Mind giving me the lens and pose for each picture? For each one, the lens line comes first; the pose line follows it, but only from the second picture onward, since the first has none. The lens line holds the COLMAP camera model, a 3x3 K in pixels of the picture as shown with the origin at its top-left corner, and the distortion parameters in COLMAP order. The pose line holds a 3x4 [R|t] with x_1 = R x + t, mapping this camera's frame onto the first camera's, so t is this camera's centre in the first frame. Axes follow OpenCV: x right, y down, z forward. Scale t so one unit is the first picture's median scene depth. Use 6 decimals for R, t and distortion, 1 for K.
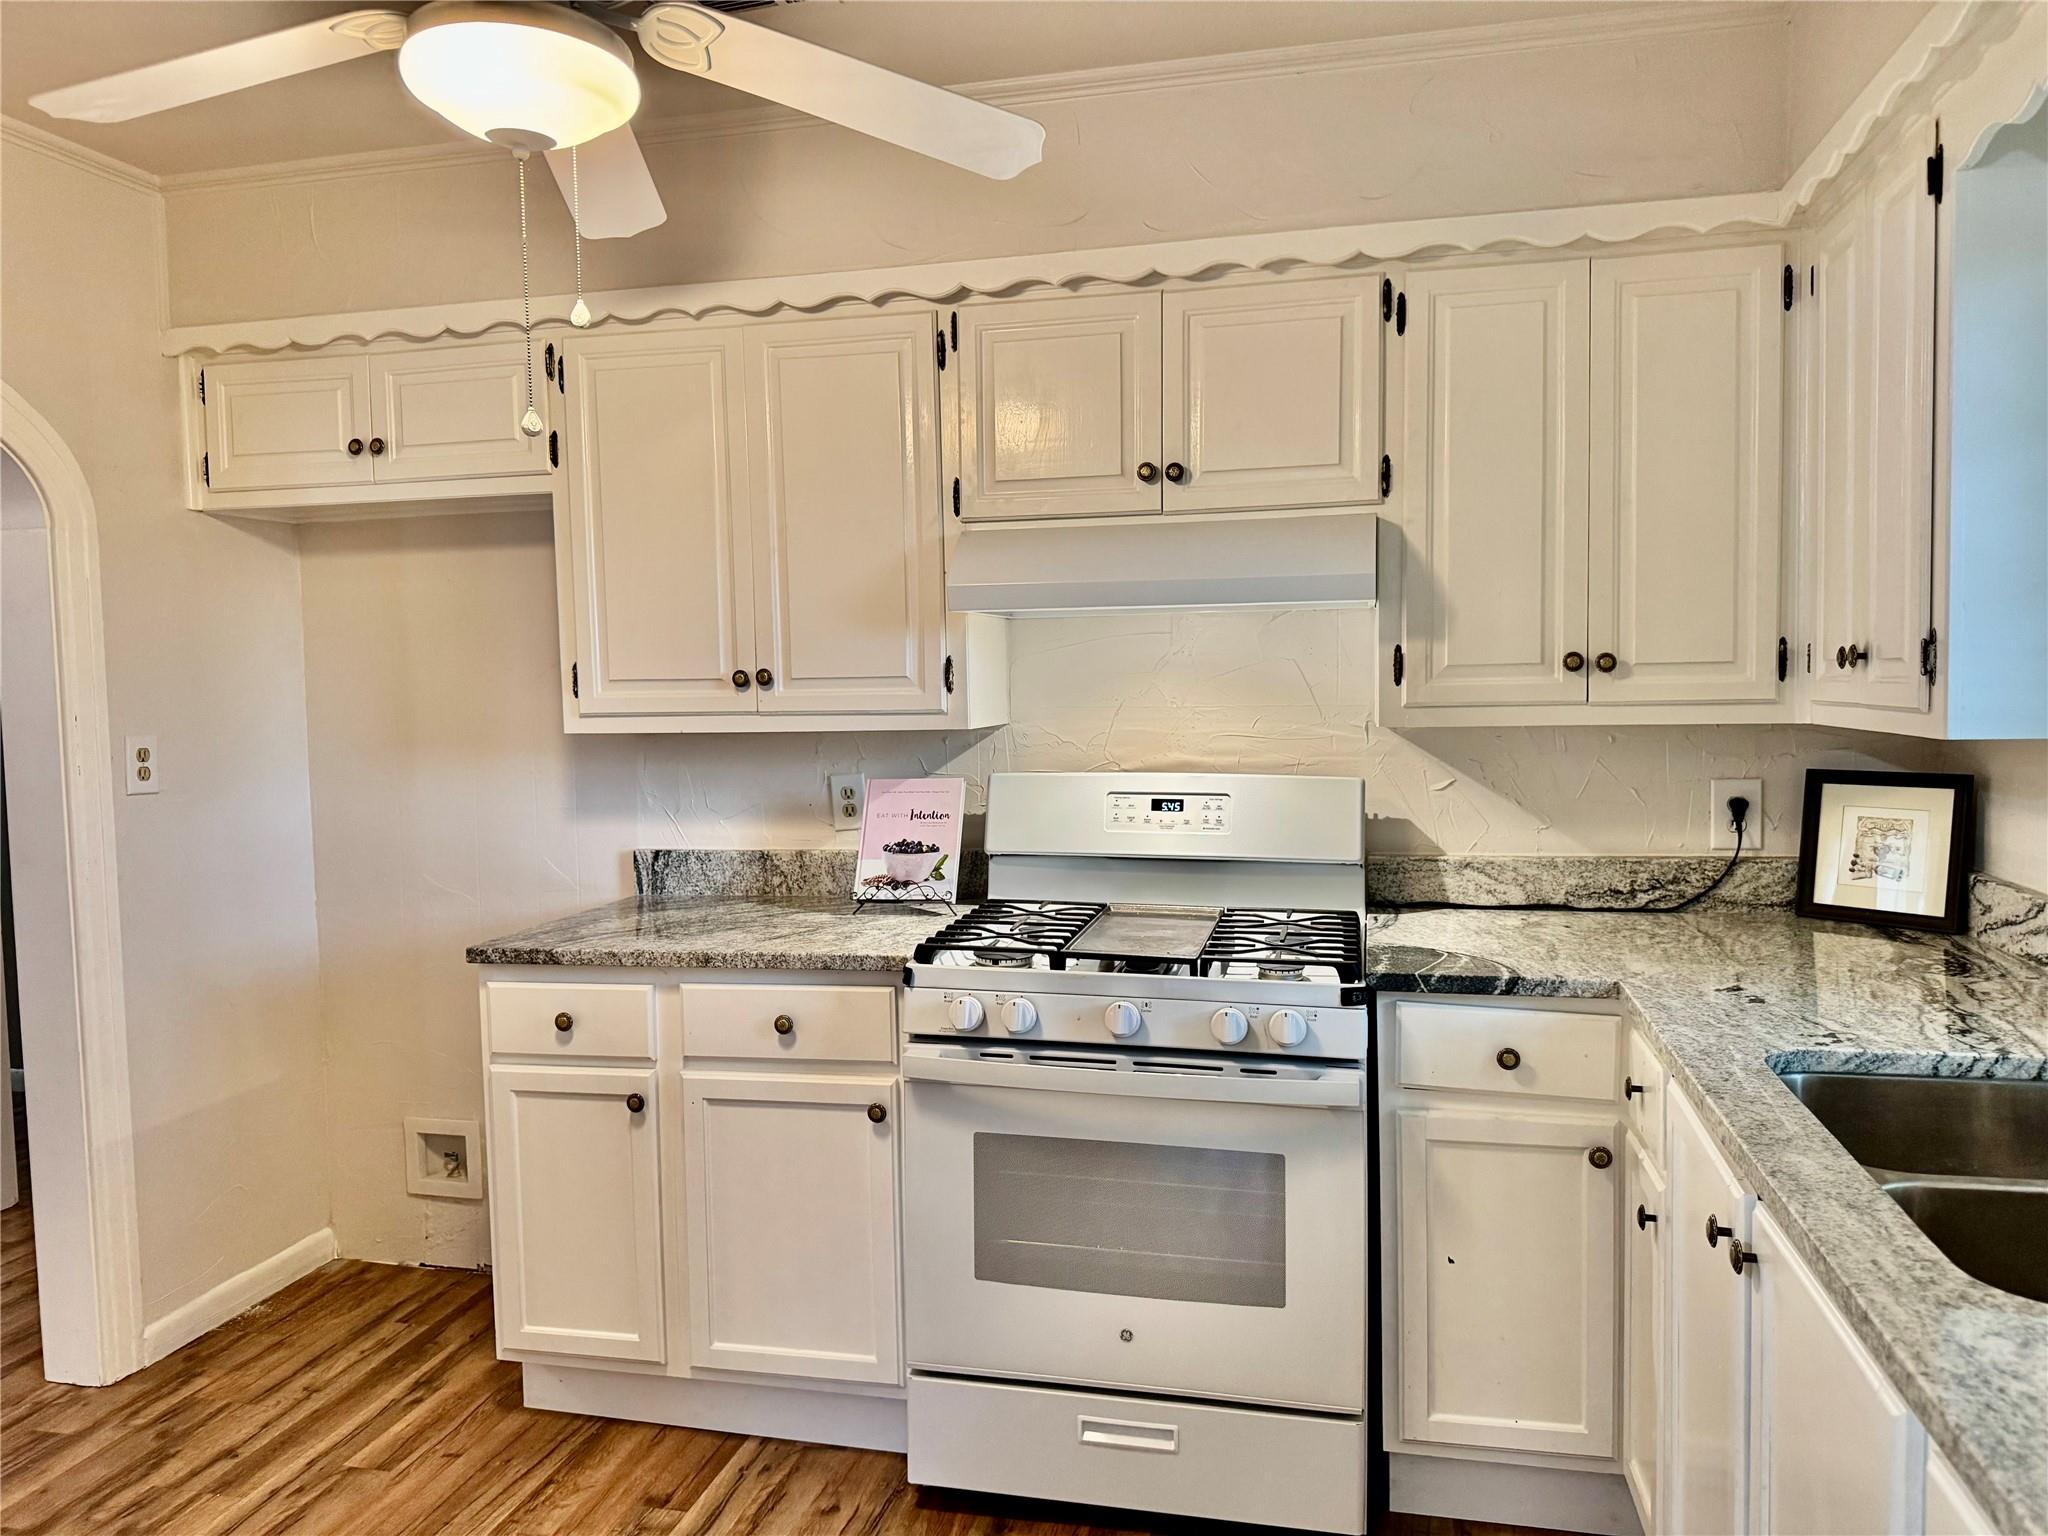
lens RADIAL K [[1444.6, 0, 1024.0], [0, 1444.6, 768.0], [0, 0, 1]] dist [0.128736, -0.218269]
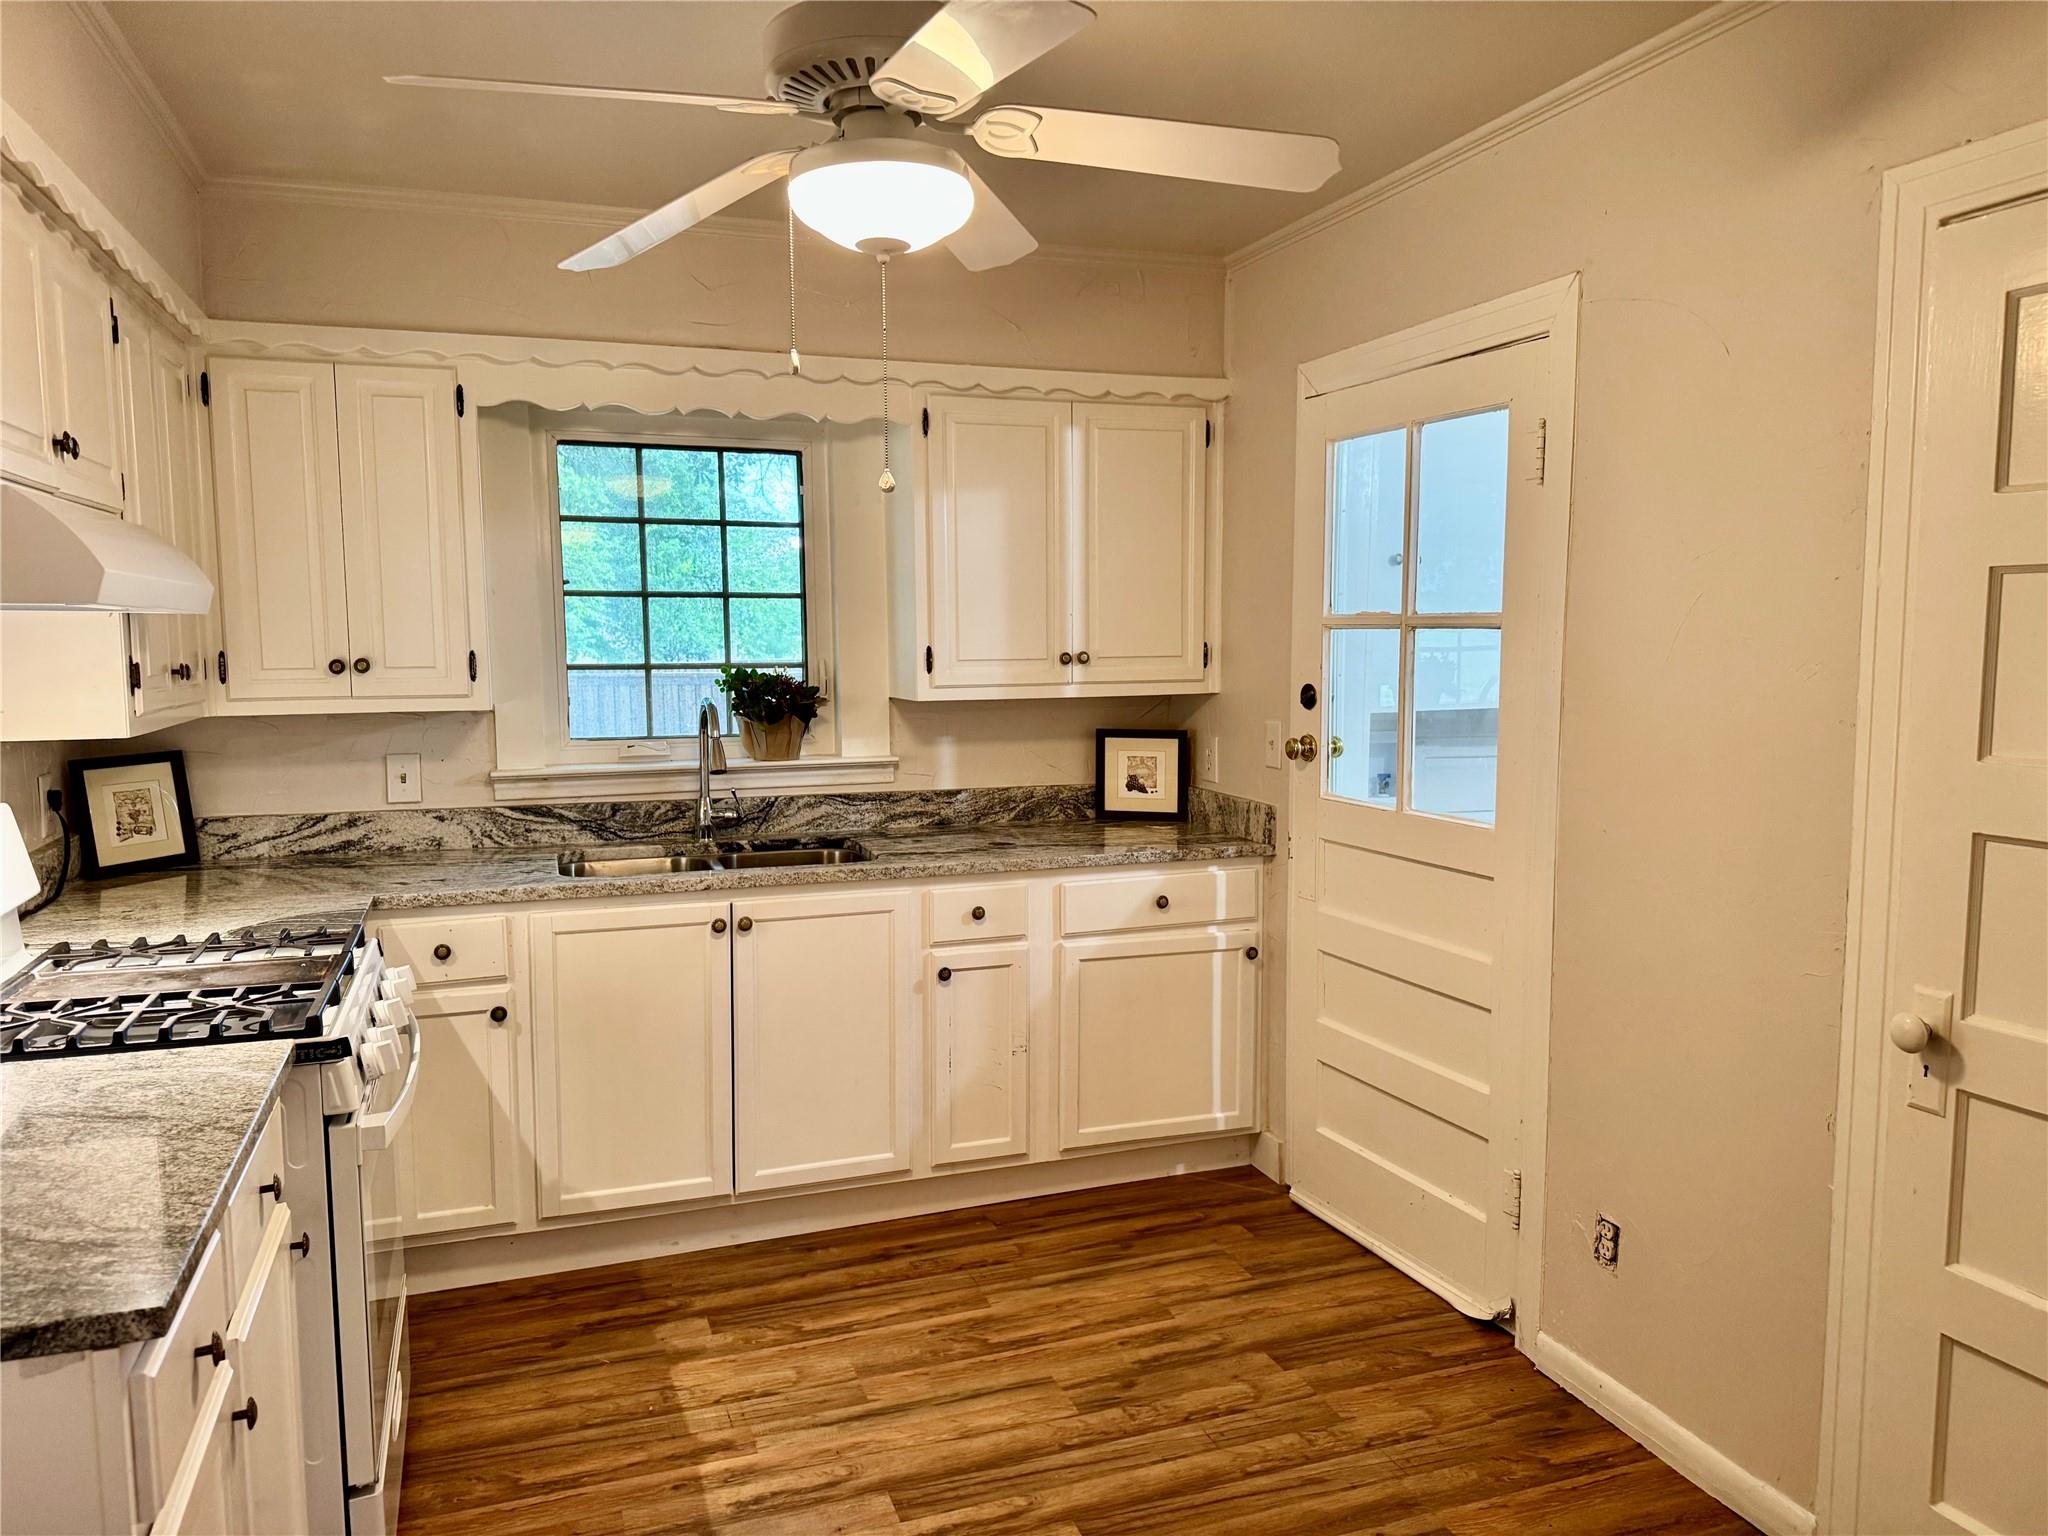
lens RADIAL K [[1444.6, 0, 1024.0], [0, 1444.6, 768.0], [0, 0, 1]] dist [0.128736, -0.218269]
pose [[-0.549867, -0.060251, 0.833076, -0.866448], [0.067429, 0.990937, 0.116174, -0.077958], [-0.832526, 0.120054, -0.540821, 0.966379]]
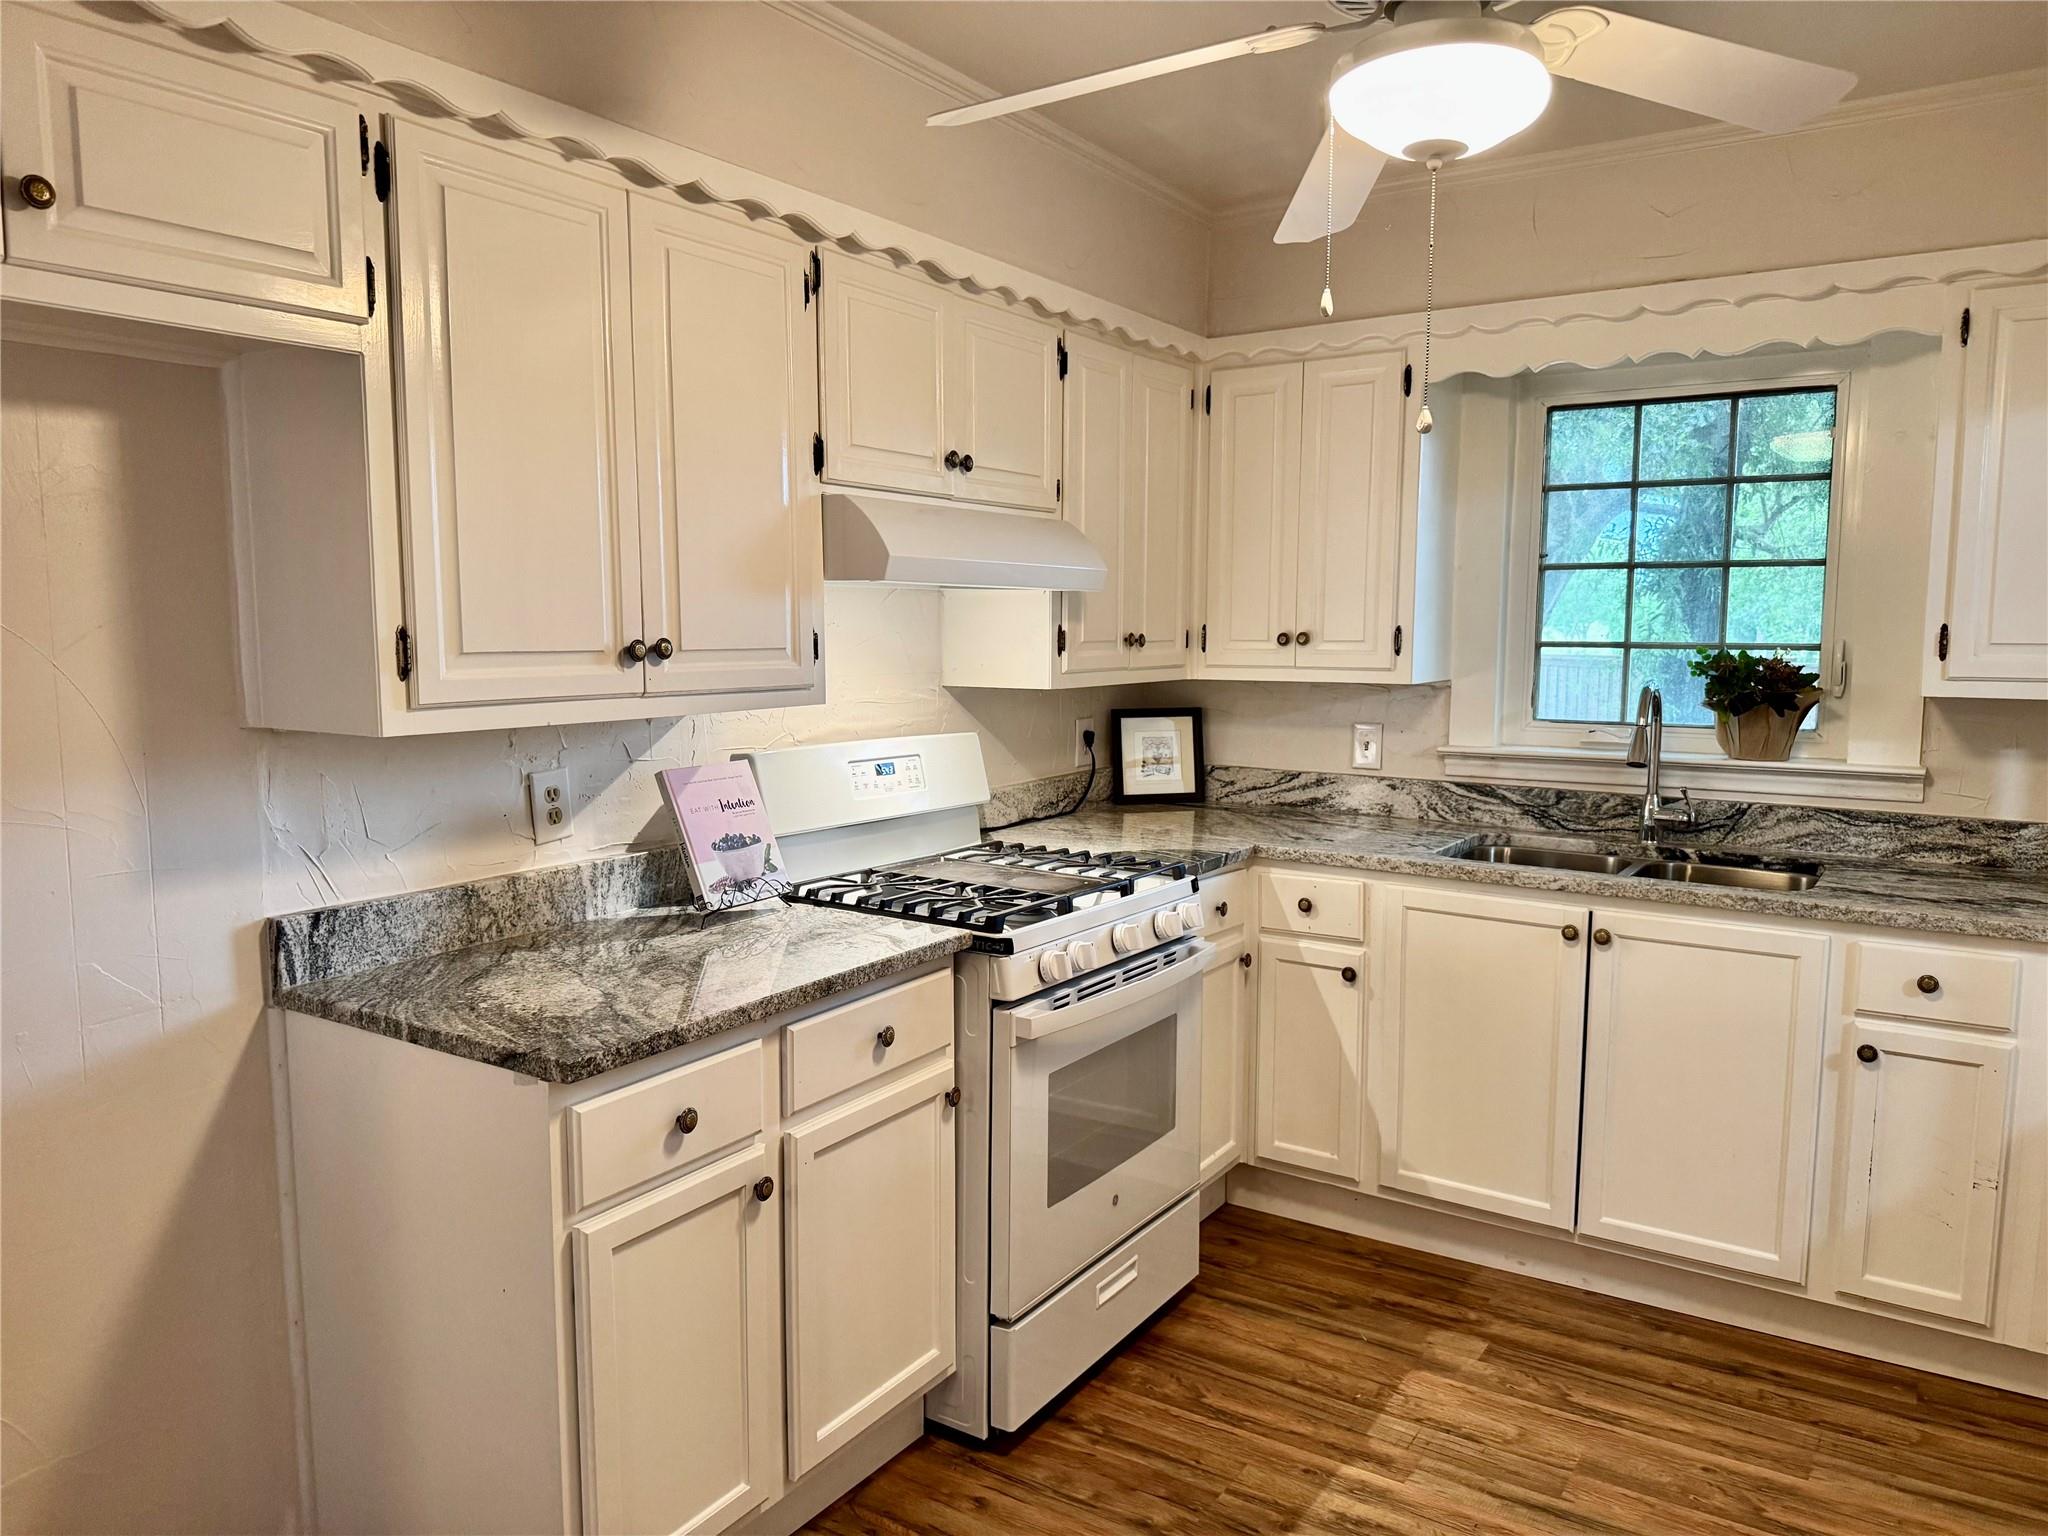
lens RADIAL K [[1444.6, 0, 1024.0], [0, 1444.6, 768.0], [0, 0, 1]] dist [0.128736, -0.218269]
pose [[0.337374, -0.079657, 0.937994, -0.881824], [0.051516, 0.996483, 0.066094, -0.041030], [-0.939960, 0.026024, 0.340291, 0.554201]]
